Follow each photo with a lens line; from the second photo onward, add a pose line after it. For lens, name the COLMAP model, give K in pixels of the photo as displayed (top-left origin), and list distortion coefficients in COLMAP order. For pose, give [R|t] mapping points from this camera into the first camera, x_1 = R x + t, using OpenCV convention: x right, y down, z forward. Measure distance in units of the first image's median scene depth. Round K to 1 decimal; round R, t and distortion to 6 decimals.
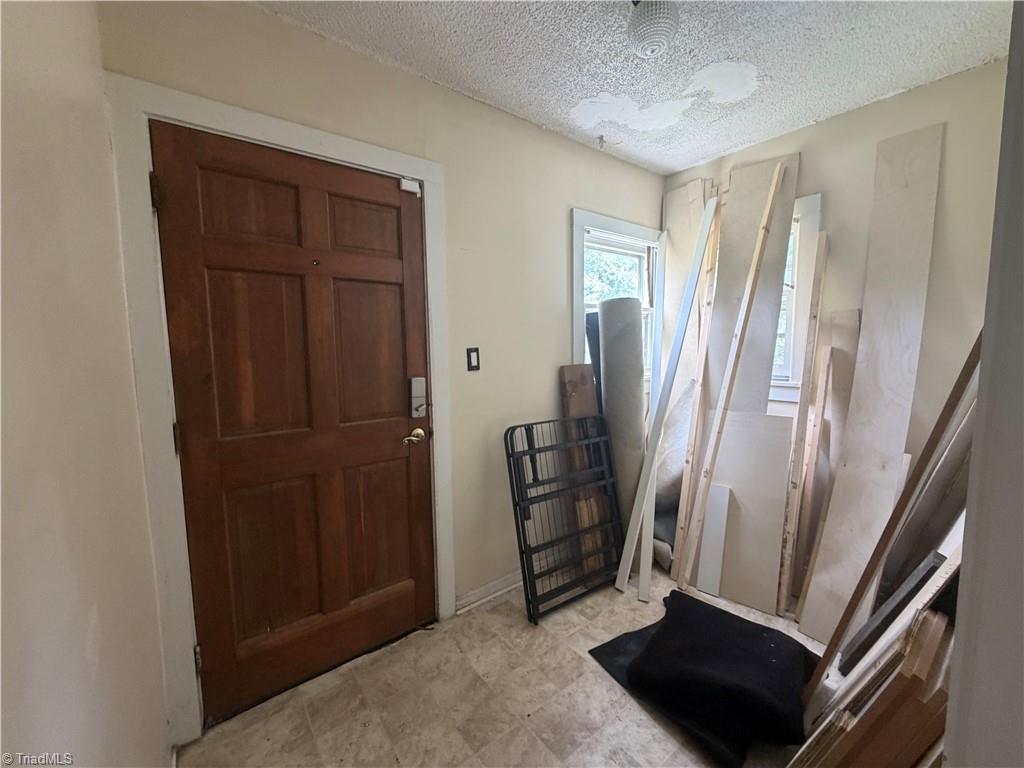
lens RADIAL K [[406.7, 0, 508.8], [0, 406.7, 382.1], [0, 0, 1]] dist [-0.003017, -0.000239]
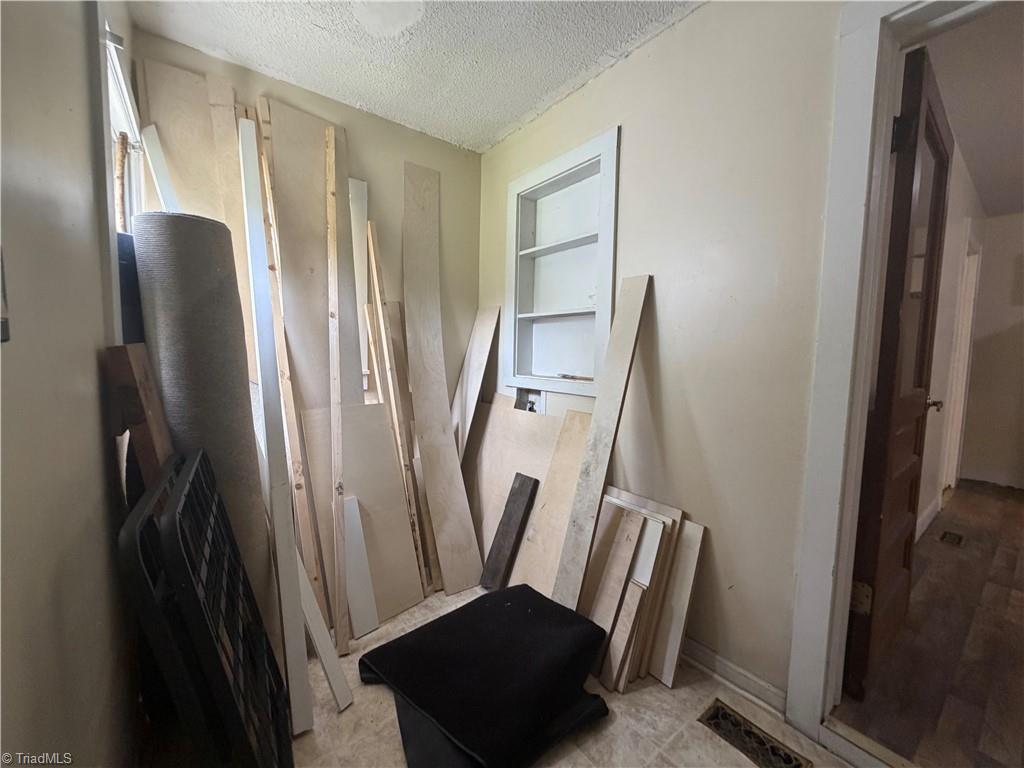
lens RADIAL K [[406.7, 0, 508.8], [0, 406.7, 382.1], [0, 0, 1]] dist [-0.003017, -0.000239]
pose [[0.009187, -0.060868, 0.998104, -0.281330], [0.077023, 0.995223, 0.059984, -0.000314], [-0.996987, 0.076326, 0.013832, 0.679829]]
